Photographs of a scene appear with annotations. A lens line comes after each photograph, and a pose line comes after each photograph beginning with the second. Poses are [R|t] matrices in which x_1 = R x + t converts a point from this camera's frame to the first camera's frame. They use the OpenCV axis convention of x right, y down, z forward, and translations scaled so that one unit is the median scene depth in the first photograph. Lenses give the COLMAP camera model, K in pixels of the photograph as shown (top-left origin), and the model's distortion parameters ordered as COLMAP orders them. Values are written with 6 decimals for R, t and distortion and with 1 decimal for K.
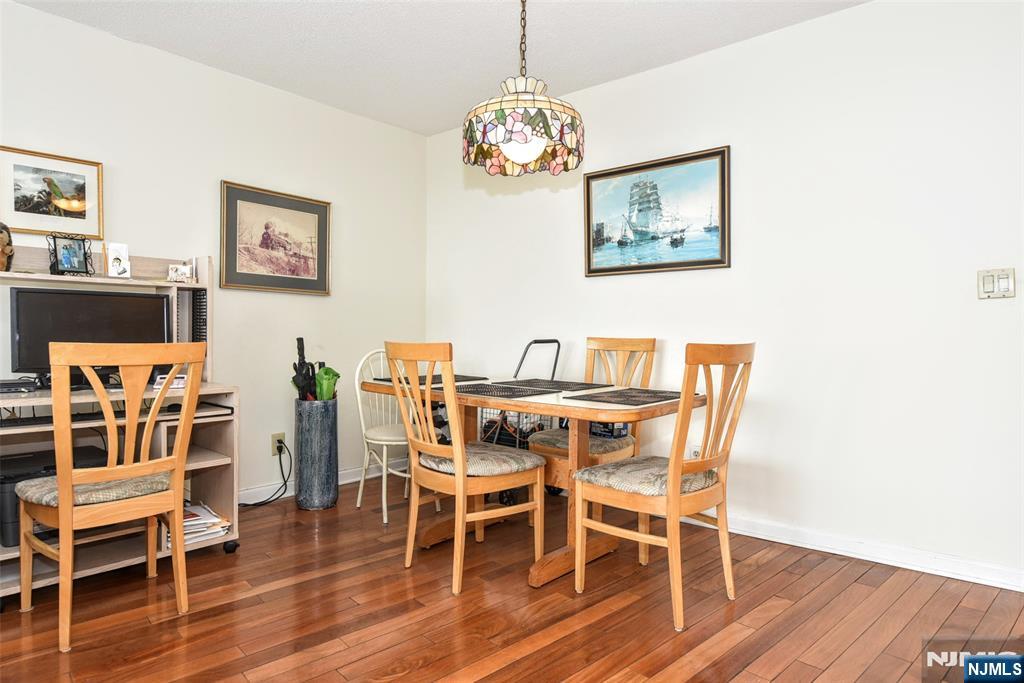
lens RADIAL K [[624.7, 0, 479.9], [0, 624.7, 340.5], [0, 0, 1]] dist [-0.001853, -0.000703]
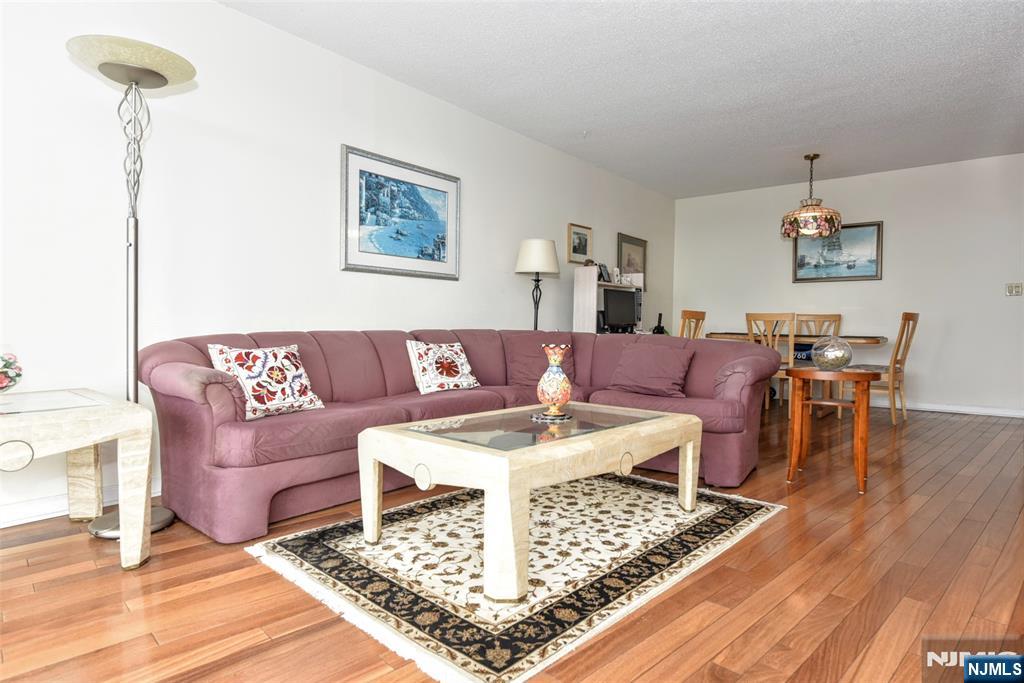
lens RADIAL K [[559.7, 0, 512.0], [0, 559.7, 341.5], [0, 0, 1]] dist [-0.004292, -0.000576]
pose [[0.999792, 0.004971, 0.019765, -0.803191], [-0.005441, 0.999702, 0.023790, 0.046685], [-0.019641, -0.023893, 0.999522, -0.777875]]
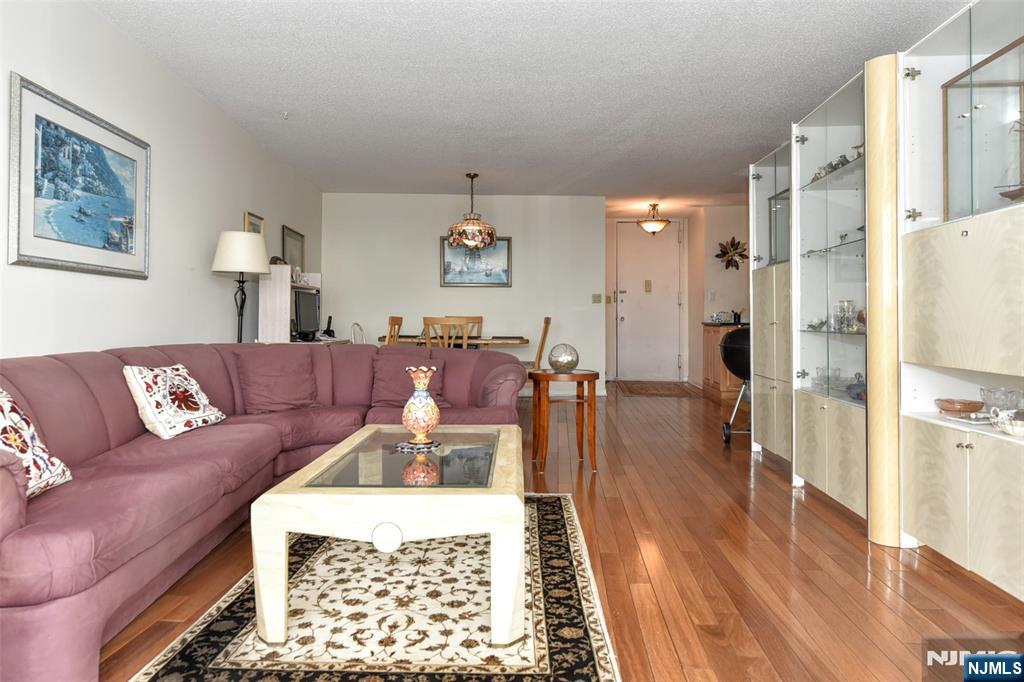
lens RADIAL K [[603.6, 0, 513.0], [0, 603.6, 323.0], [0, 0, 1]] dist [-0.003315, -0.001479]
pose [[0.742598, -0.003600, 0.669728, -1.083665], [0.004628, 0.999989, 0.000244, 0.019824], [-0.669722, 0.002918, 0.742606, -0.691771]]
